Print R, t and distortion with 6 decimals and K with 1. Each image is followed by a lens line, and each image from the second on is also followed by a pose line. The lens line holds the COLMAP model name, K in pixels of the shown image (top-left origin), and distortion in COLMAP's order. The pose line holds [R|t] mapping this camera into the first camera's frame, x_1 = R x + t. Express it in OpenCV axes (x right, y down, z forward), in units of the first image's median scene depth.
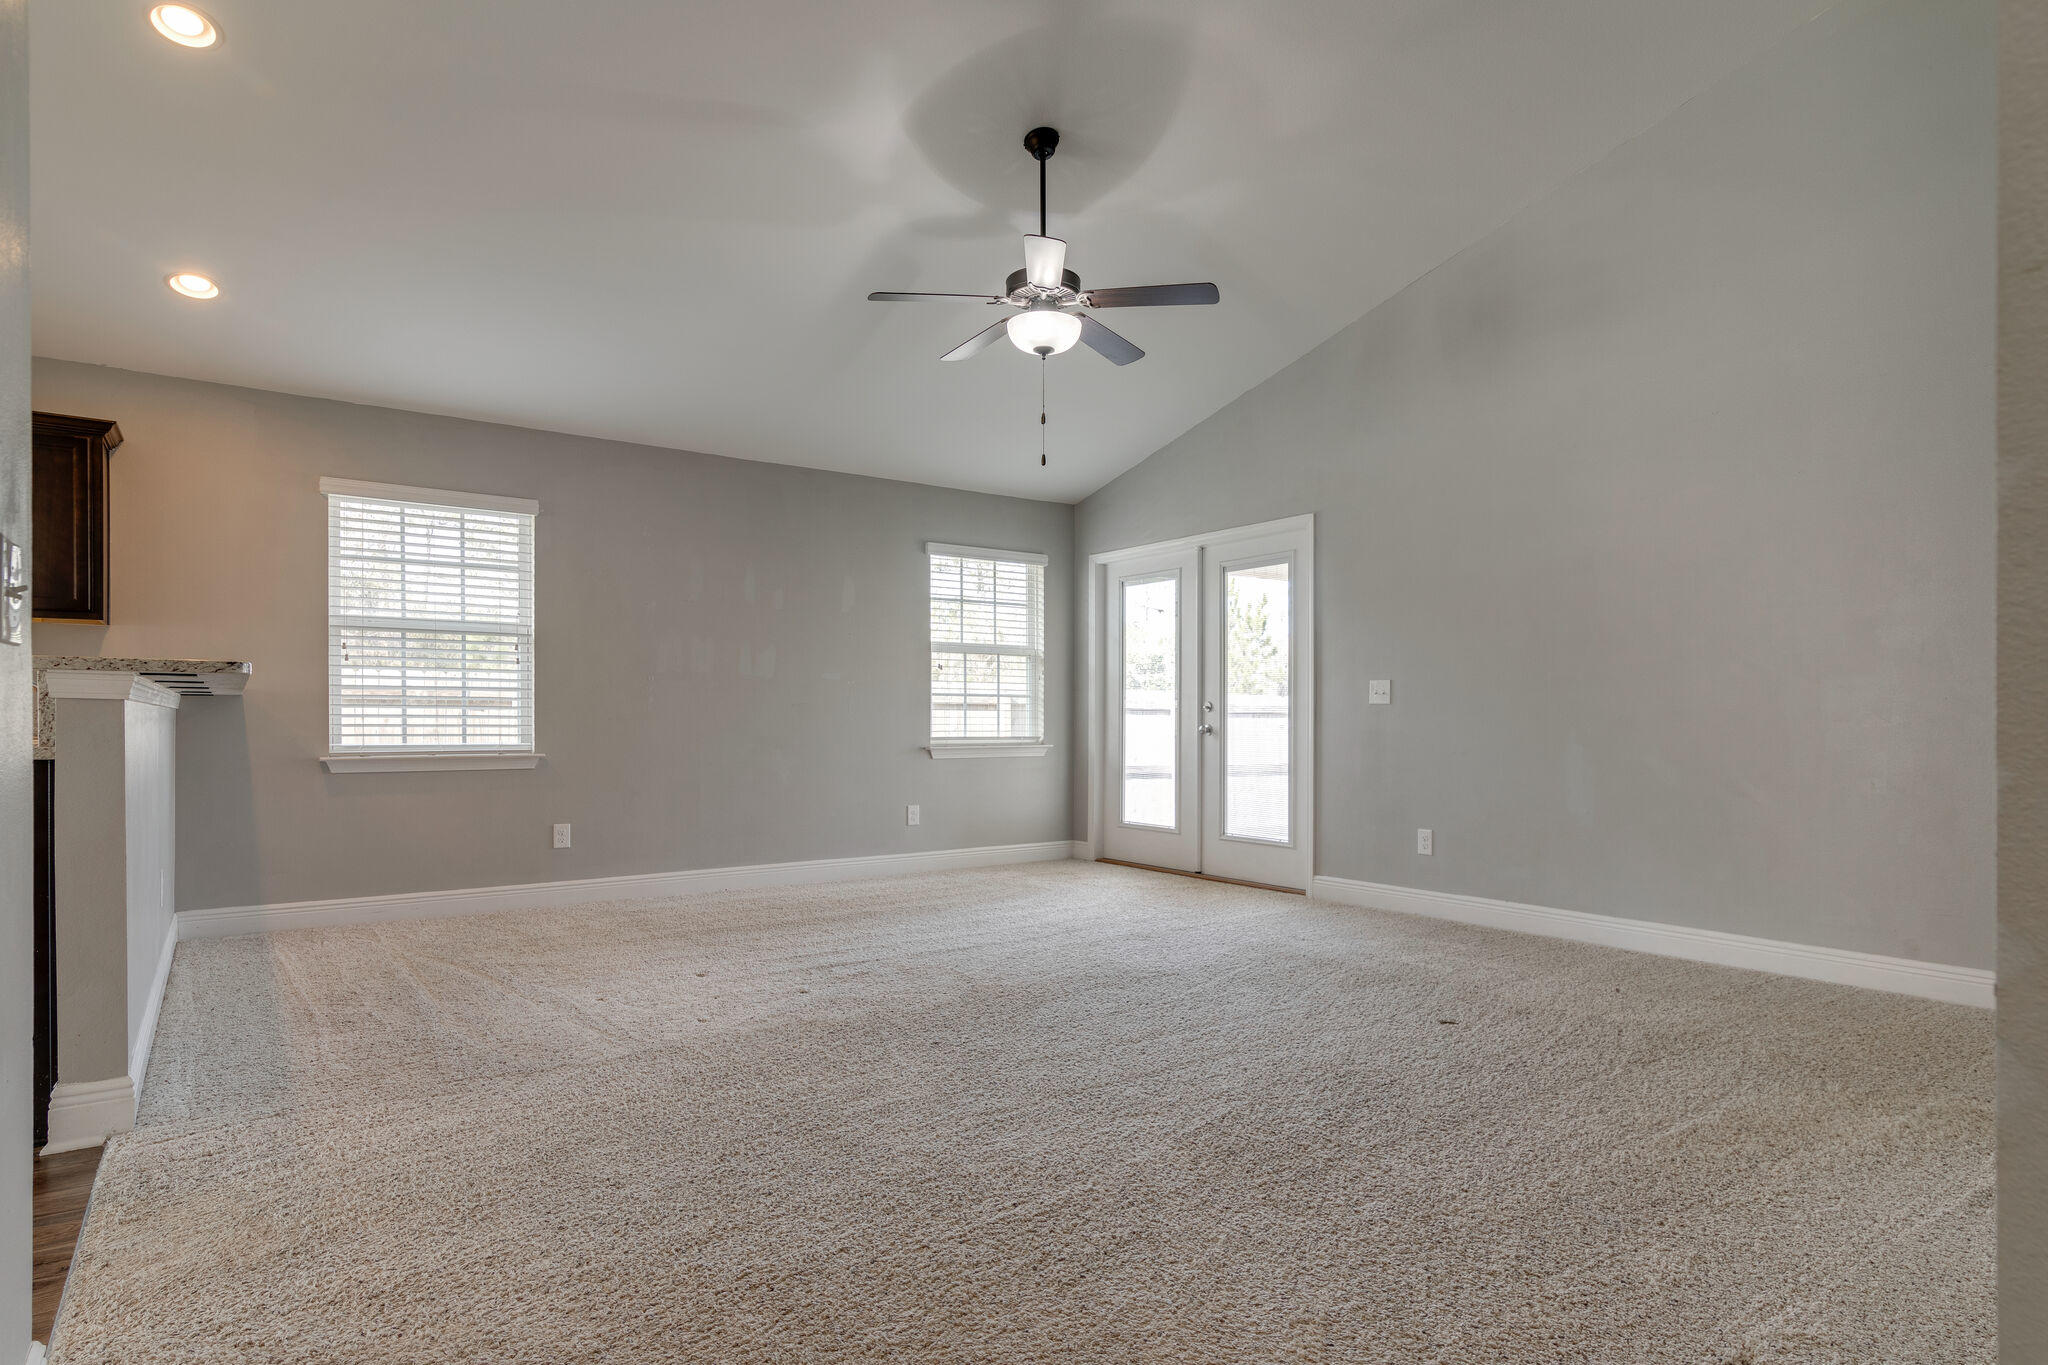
lens RADIAL K [[1117.8, 0, 1044.6], [0, 1117.8, 723.0], [0, 0, 1]] dist [0.007466, 0.000788]
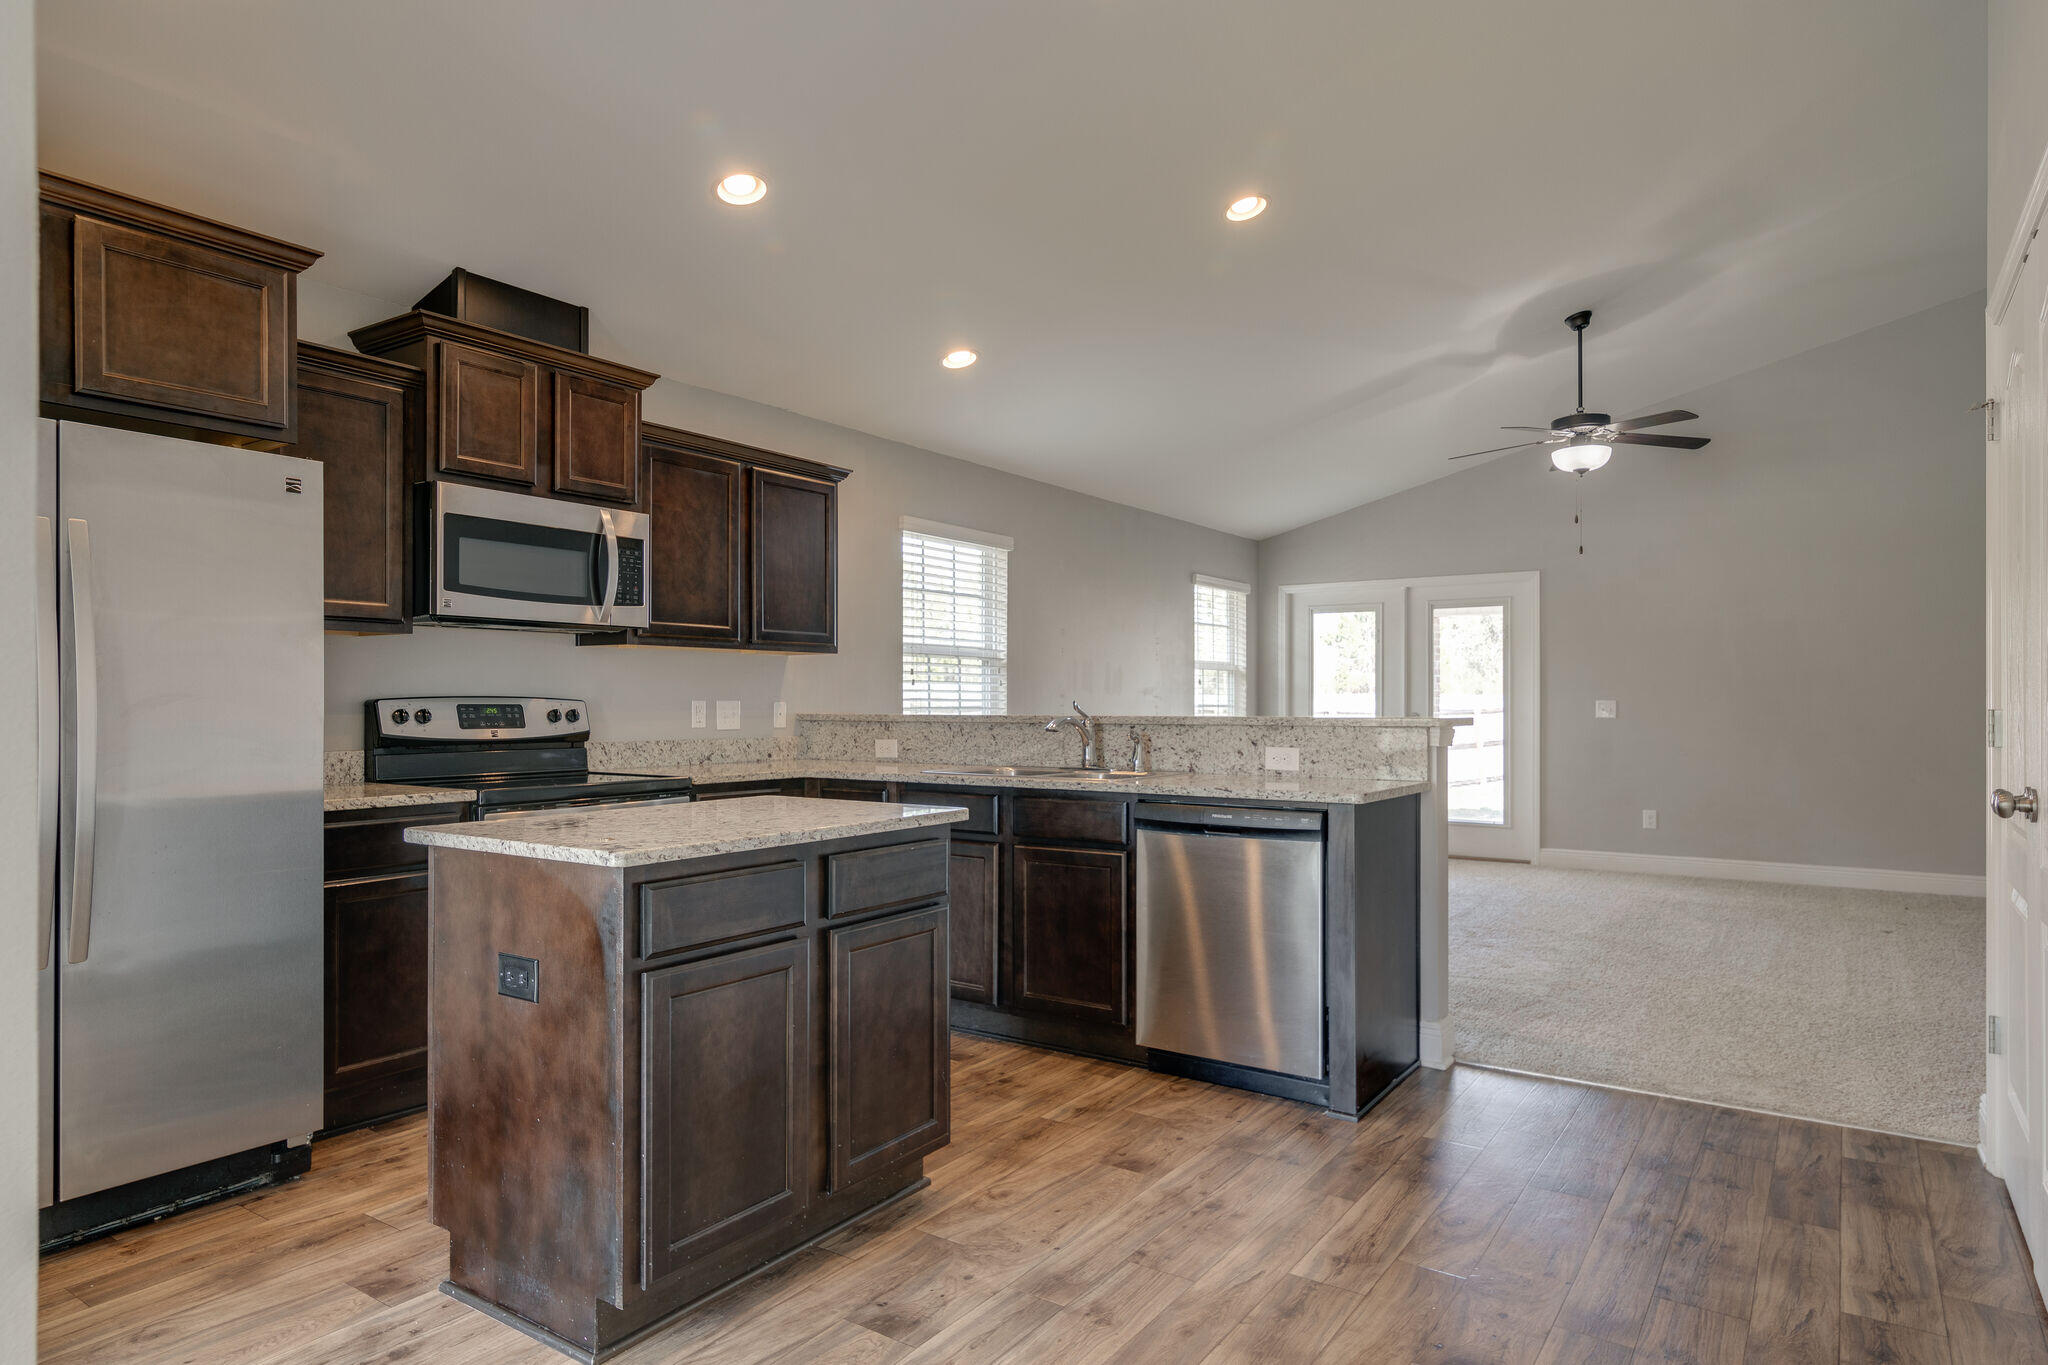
lens RADIAL K [[1166.1, 0, 1039.7], [0, 1166.1, 699.1], [0, 0, 1]] dist [0.005303, -0.000202]
pose [[0.941160, 0.000416, 0.337960, -0.678801], [0.001829, 0.999978, -0.006327, -0.026752], [-0.337955, 0.006573, 0.941139, -0.075493]]
